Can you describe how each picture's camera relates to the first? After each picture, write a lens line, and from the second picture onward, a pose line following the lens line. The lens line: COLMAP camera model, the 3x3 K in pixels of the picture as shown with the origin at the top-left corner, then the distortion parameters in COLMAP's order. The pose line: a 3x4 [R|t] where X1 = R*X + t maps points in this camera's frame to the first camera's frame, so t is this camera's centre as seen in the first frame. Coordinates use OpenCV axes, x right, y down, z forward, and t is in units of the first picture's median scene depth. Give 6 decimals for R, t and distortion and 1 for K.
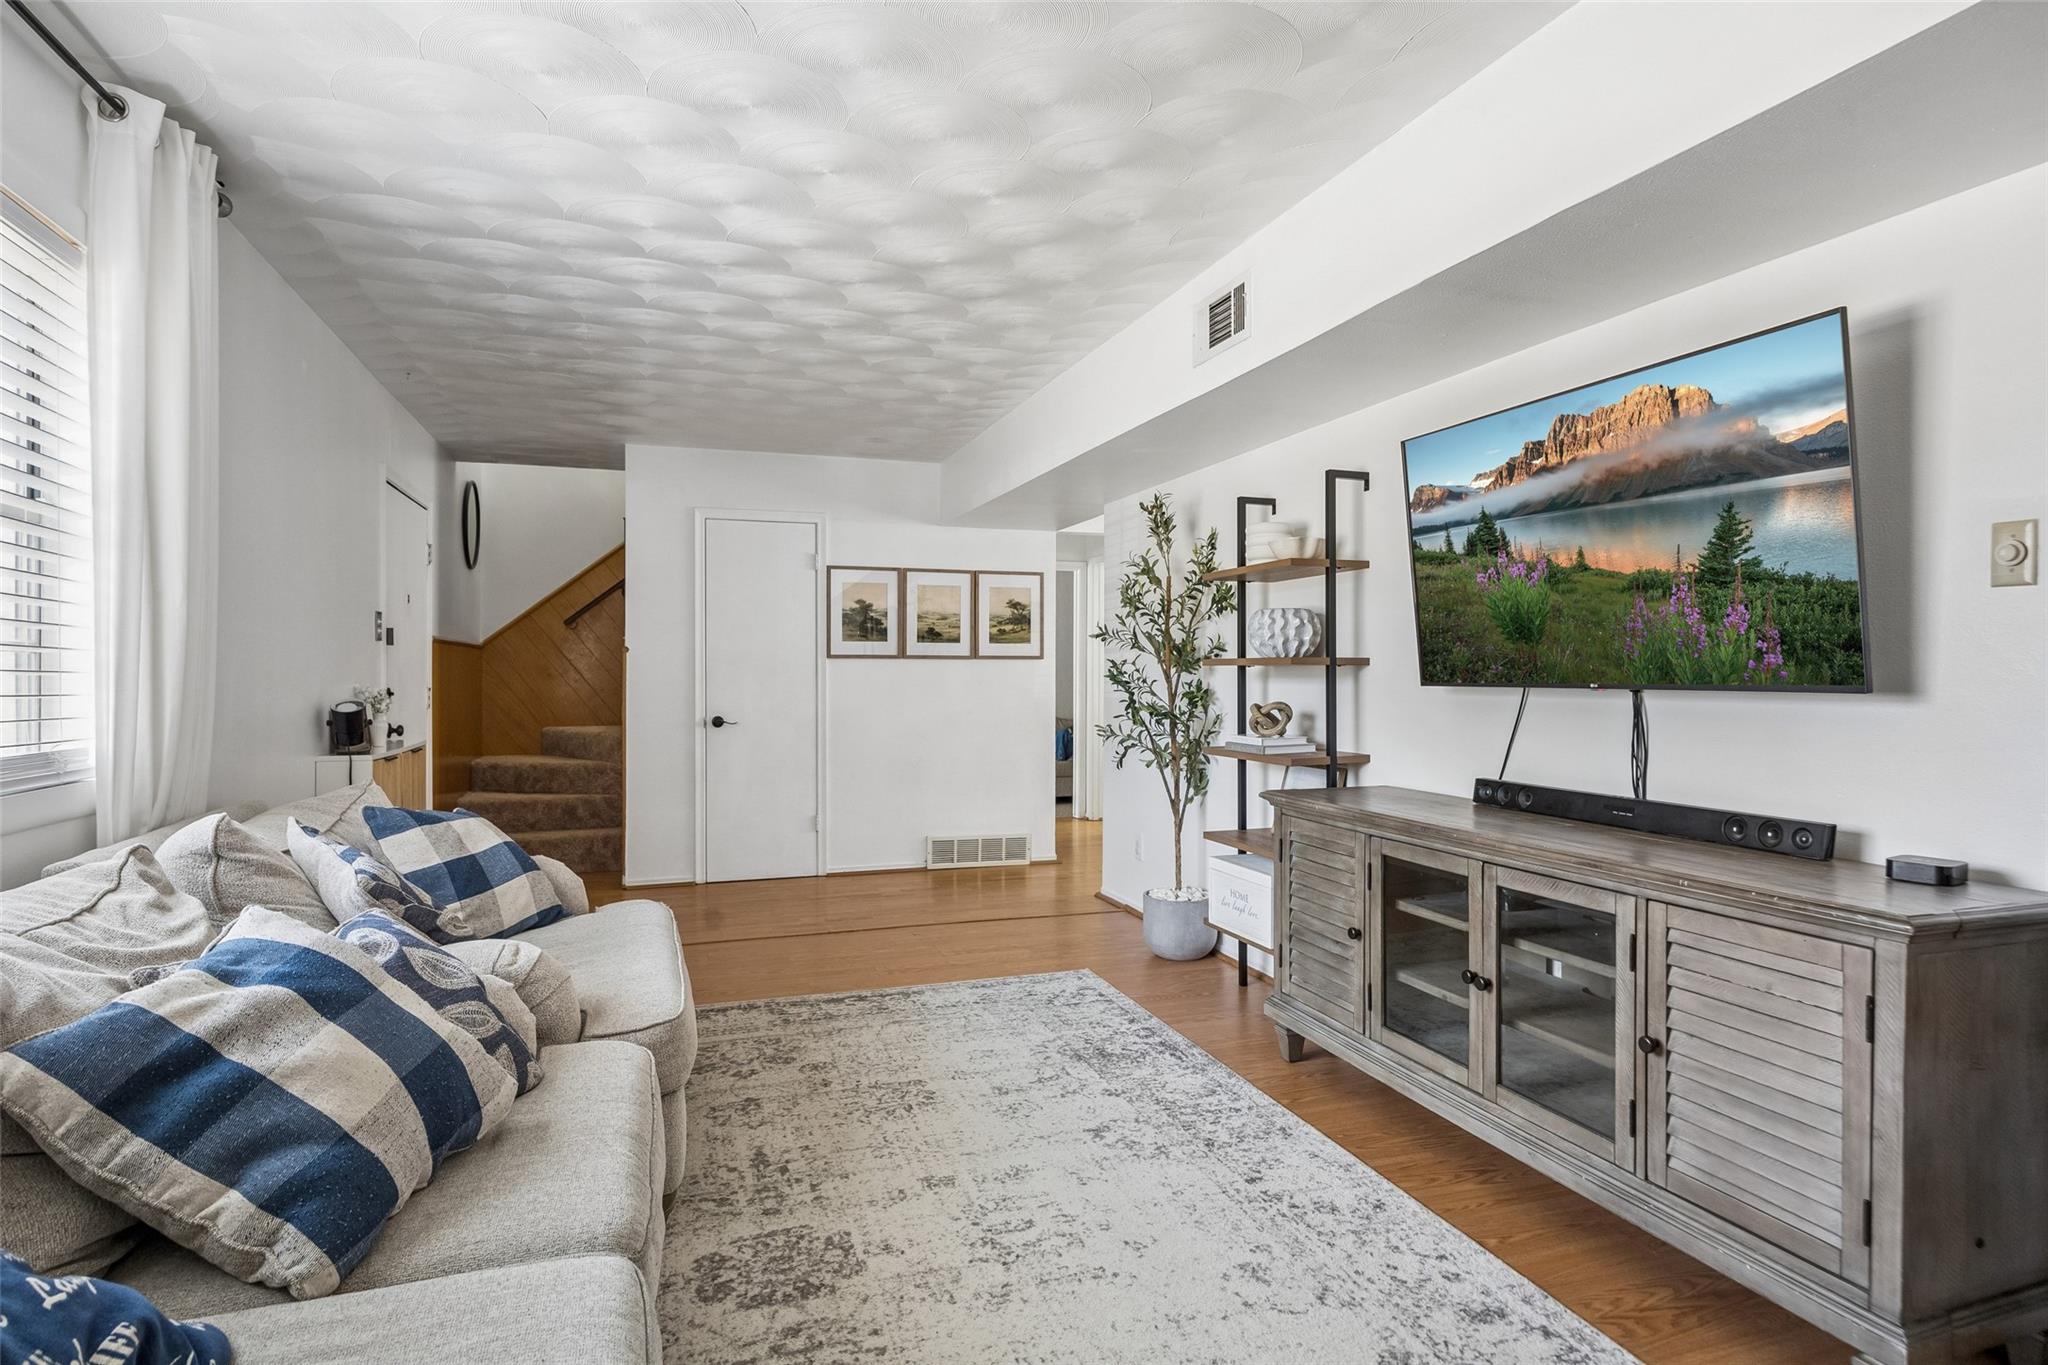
lens RADIAL K [[1050.5, 0, 1025.1], [0, 1050.5, 688.4], [0, 0, 1]] dist [-0.006127, -0.000331]
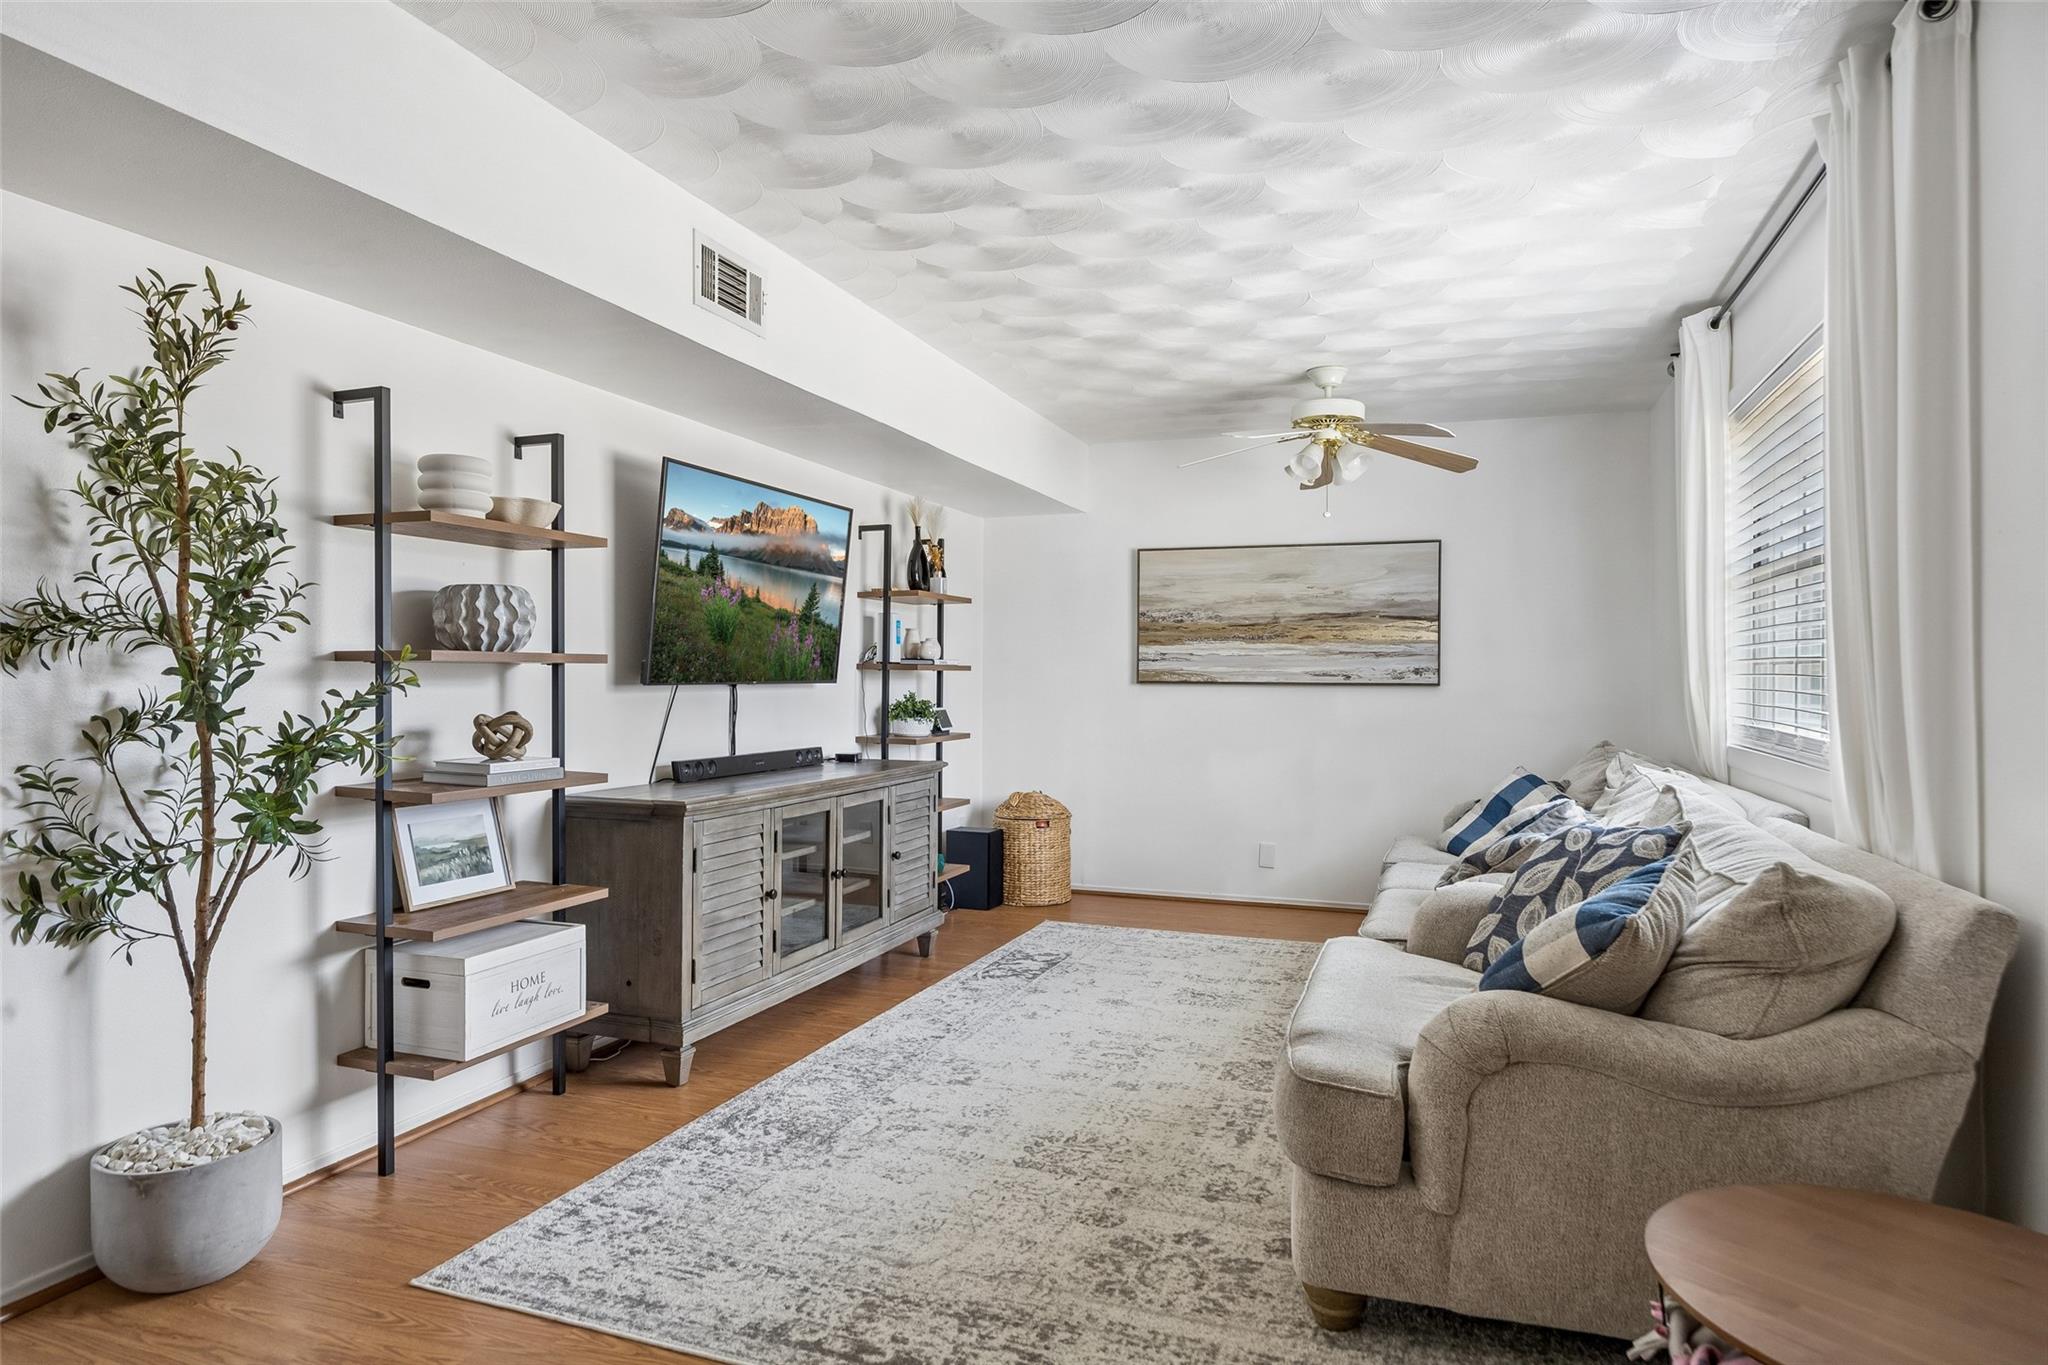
lens RADIAL K [[1195.1, 0, 1026.9], [0, 1195.1, 677.5], [0, 0, 1]] dist [-0.007924, 0.001319]
pose [[-0.773702, -0.006460, 0.633517, -0.753794], [0.003518, 0.999889, 0.014492, -0.027659], [-0.633540, 0.013441, -0.773593, 1.846830]]
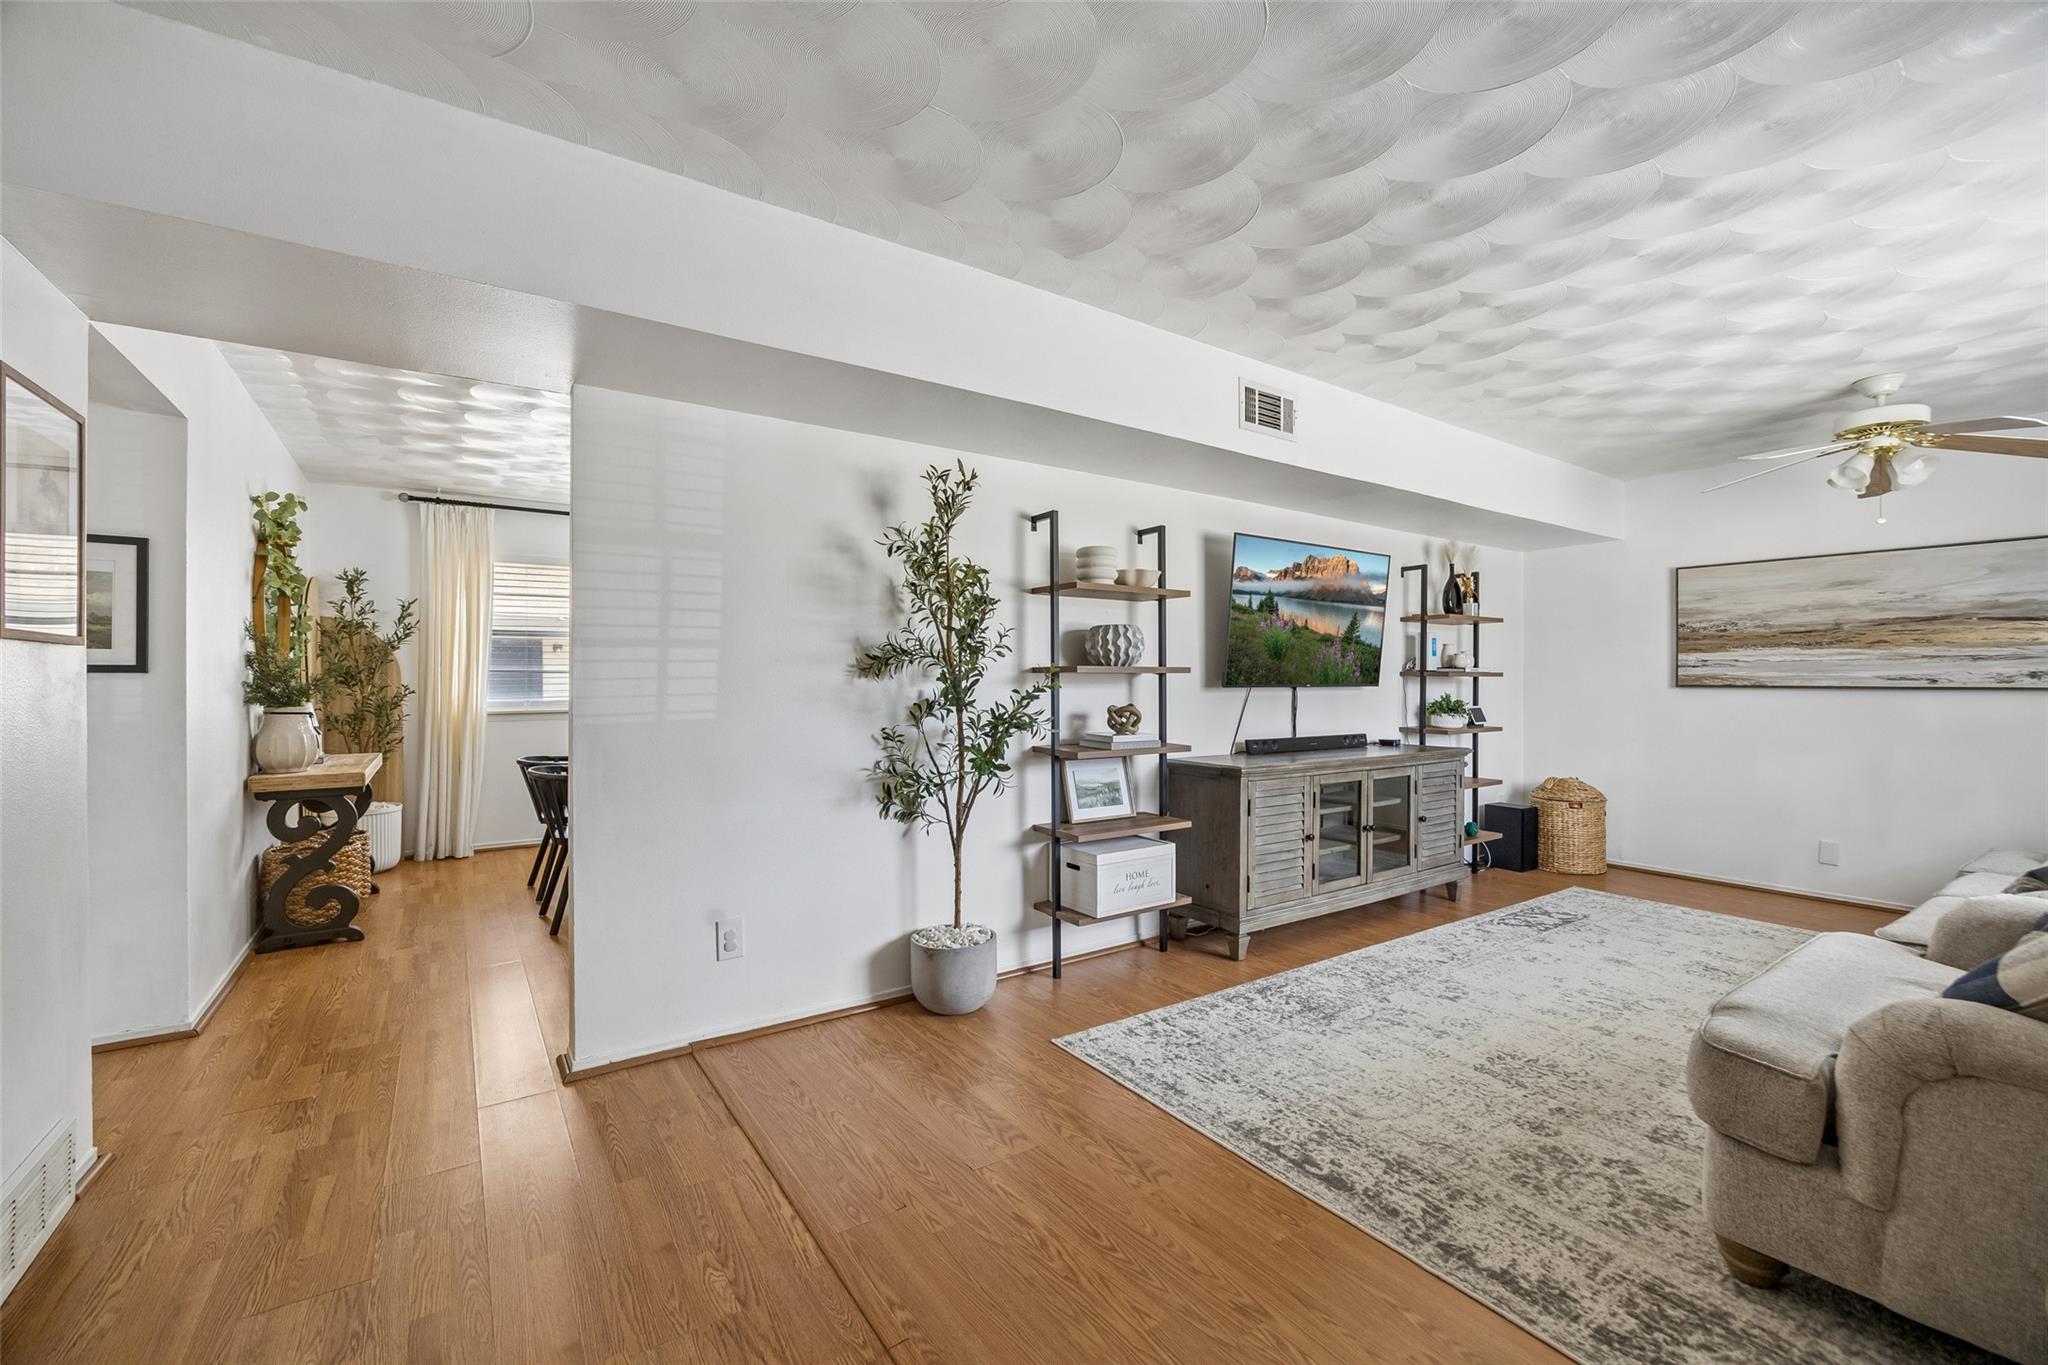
lens RADIAL K [[852.3, 0, 1032.7], [0, 852.3, 677.8], [0, 0, 1]] dist [-0.010783, 0.000109]
pose [[-0.264889, -0.000245, 0.964279, -0.856326], [0.012409, 0.999916, 0.003663, -0.026528], [-0.964199, 0.012937, -0.264864, 1.765004]]
